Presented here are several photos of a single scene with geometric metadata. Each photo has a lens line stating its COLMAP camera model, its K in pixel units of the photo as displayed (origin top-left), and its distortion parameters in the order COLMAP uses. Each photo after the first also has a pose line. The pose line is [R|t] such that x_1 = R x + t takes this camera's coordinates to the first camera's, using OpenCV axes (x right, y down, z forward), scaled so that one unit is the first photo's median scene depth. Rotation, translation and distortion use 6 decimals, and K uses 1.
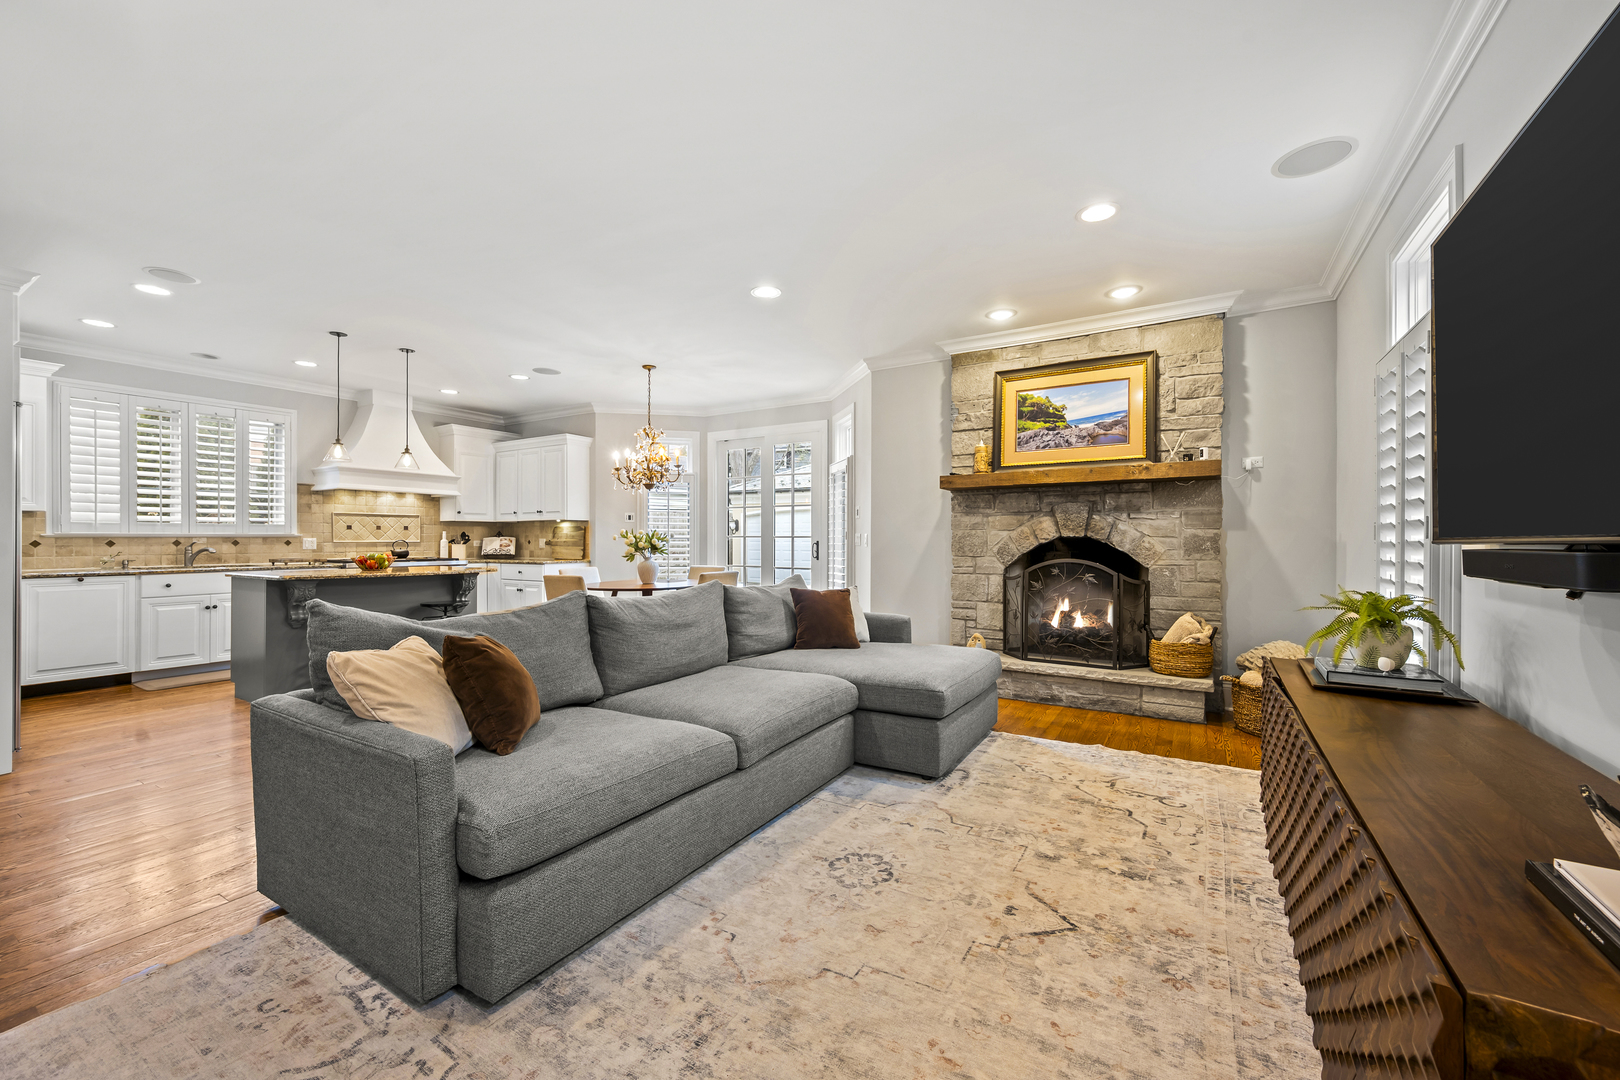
lens RADIAL K [[637.2, 0, 807.4], [0, 637.2, 536.9], [0, 0, 1]] dist [0.001346, 0.000051]
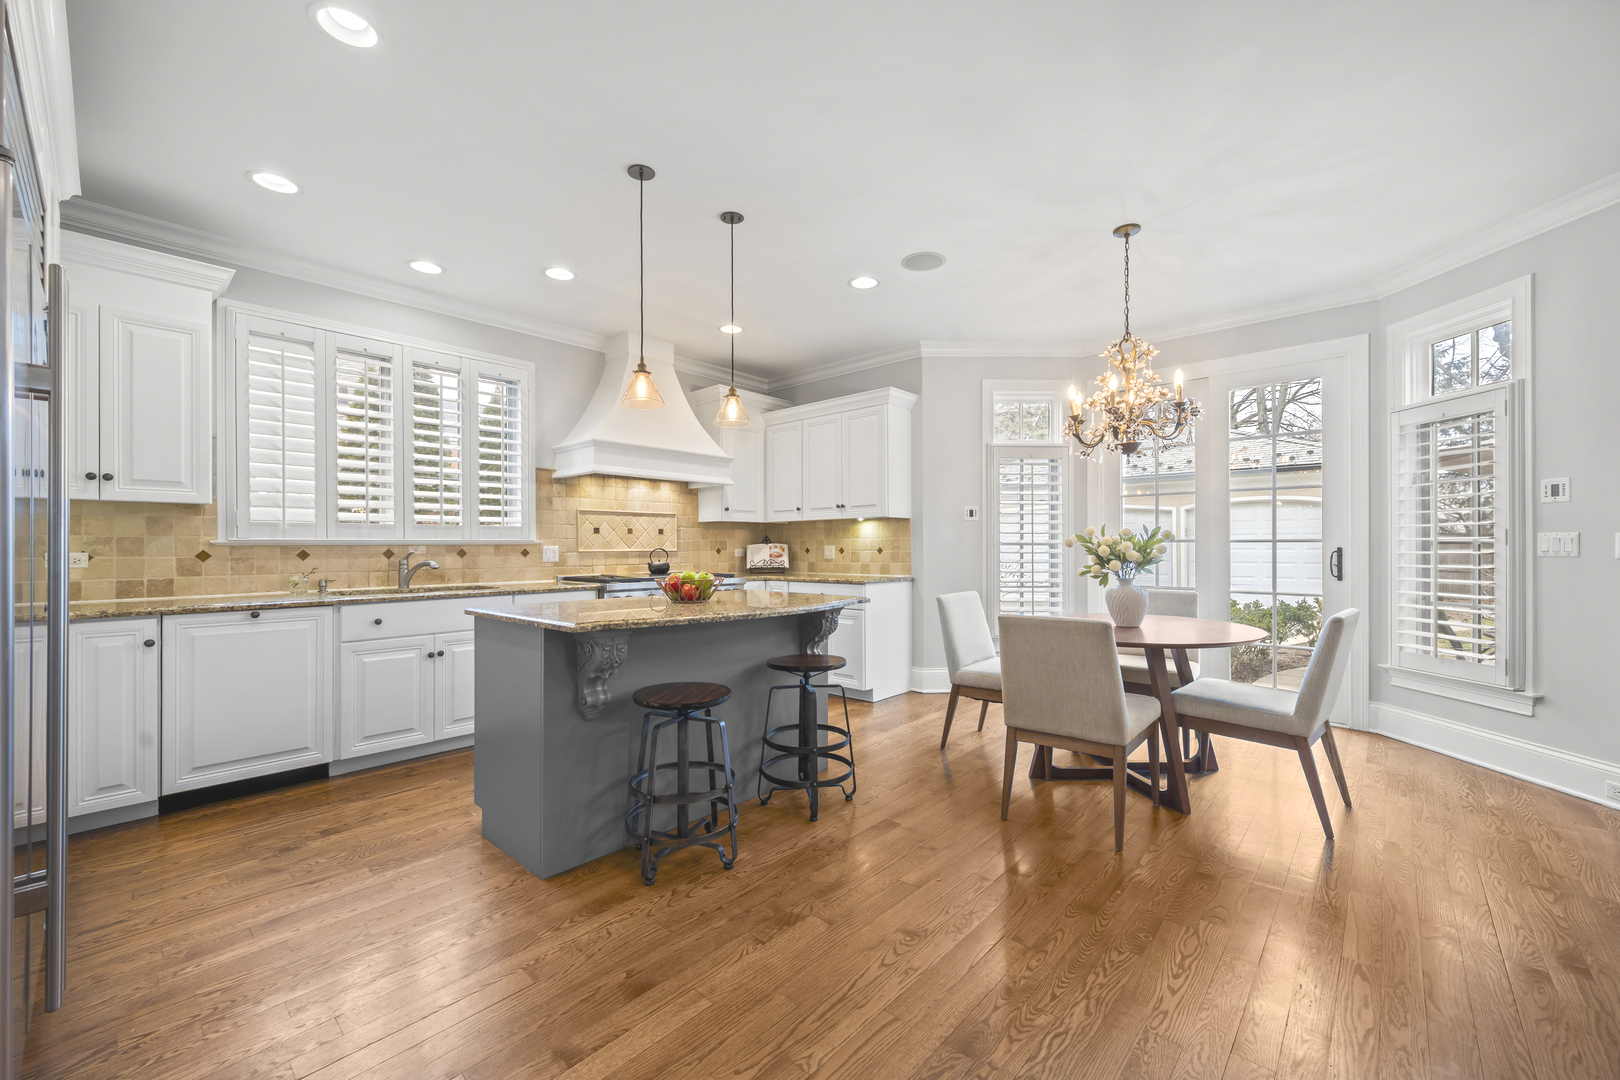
lens RADIAL K [[637.2, 0, 812.4], [0, 637.2, 544.4], [0, 0, 1]] dist [0.001346, 0.000051]
pose [[0.982379, -0.004412, -0.186848, -0.384168], [0.004608, 0.999989, 0.000613, 0.001105], [0.186843, -0.001463, 0.982389, 0.383803]]
